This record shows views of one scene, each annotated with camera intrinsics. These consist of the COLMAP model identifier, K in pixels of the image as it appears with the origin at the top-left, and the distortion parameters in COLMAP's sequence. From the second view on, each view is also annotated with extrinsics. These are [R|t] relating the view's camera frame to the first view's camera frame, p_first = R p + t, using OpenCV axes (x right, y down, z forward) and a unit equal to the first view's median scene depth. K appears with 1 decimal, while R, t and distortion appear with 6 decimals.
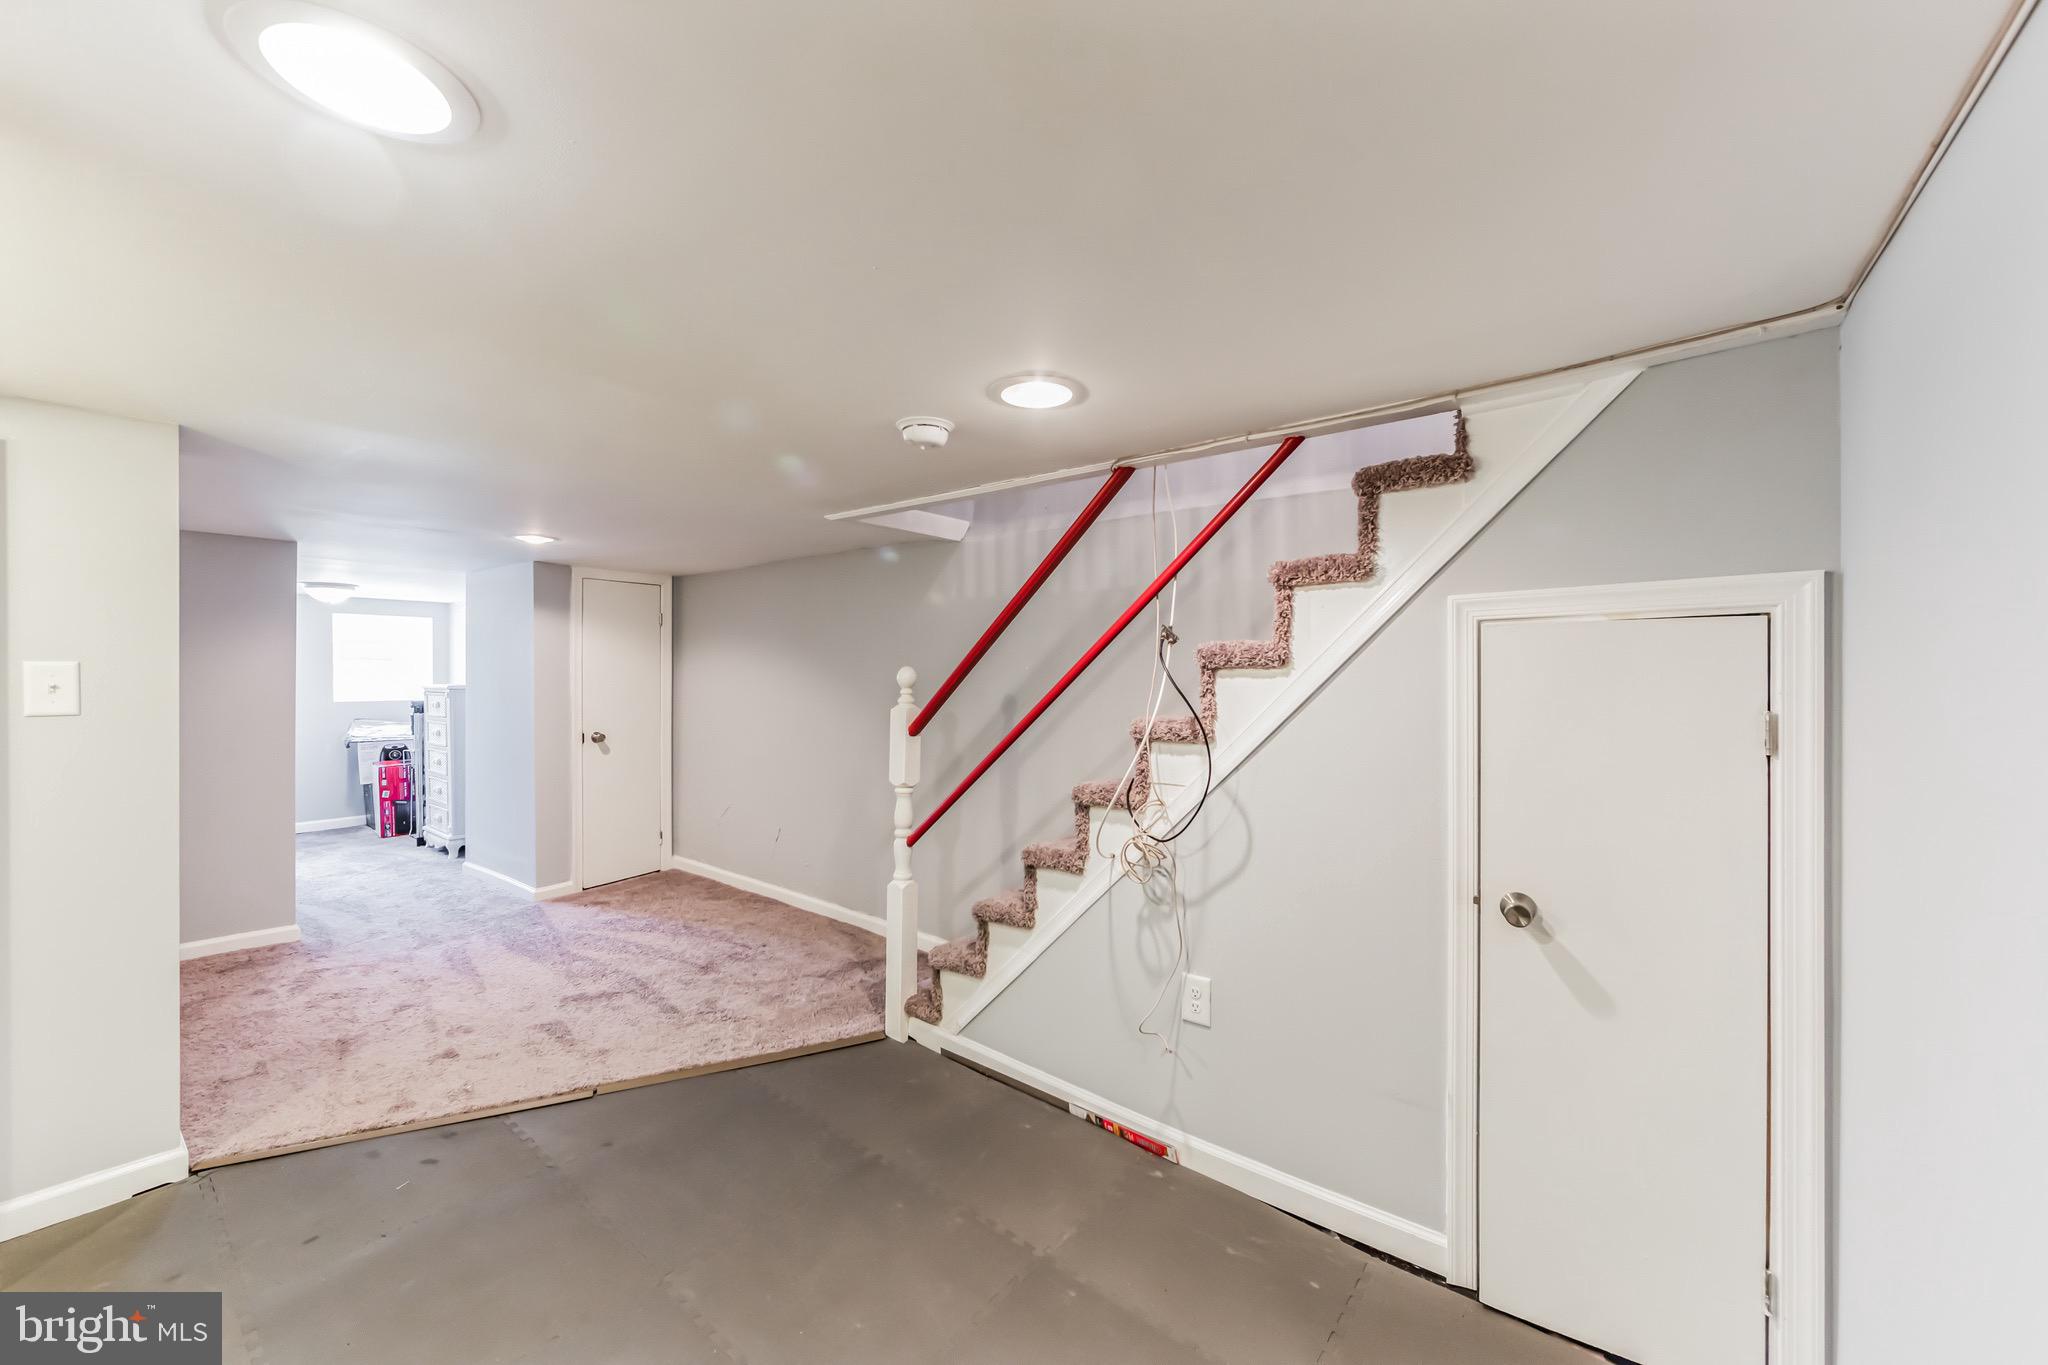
lens RADIAL K [[795.4, 0, 1024.0], [0, 795.4, 682.5], [0, 0, 1]] dist [-0.002409, -0.000373]
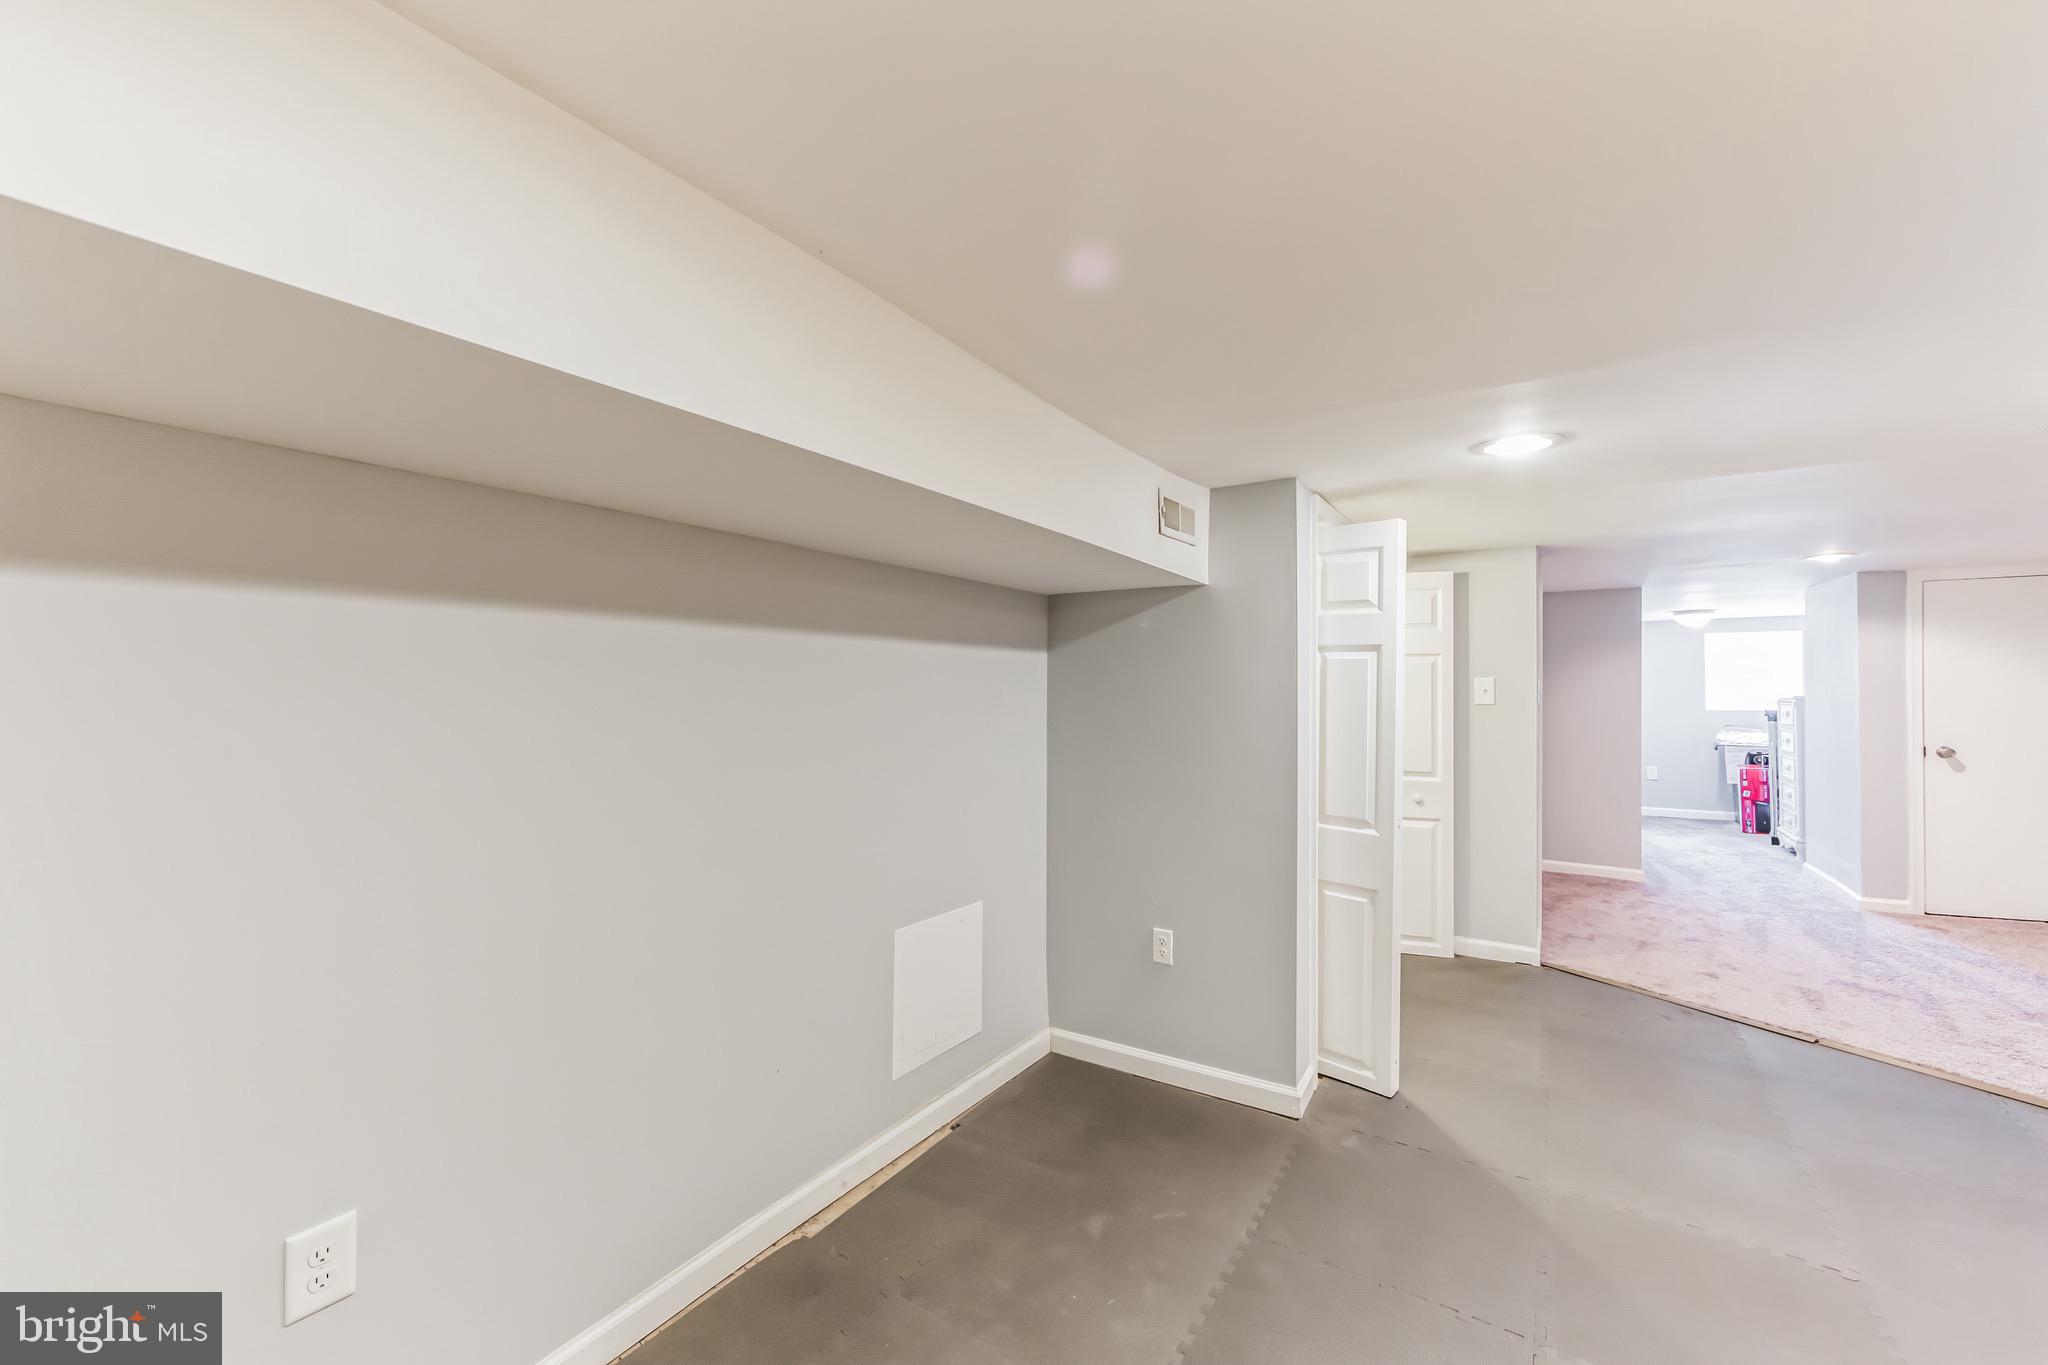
lens RADIAL K [[822.4, 0, 1024.0], [0, 822.4, 682.5], [0, 0, 1]] dist [-0.000623, -0.000265]
pose [[0.102058, -0.010945, -0.994718, 0.300095], [-0.007237, 0.999905, -0.011744, 0.007438], [0.994752, 0.008398, 0.101969, -0.155891]]
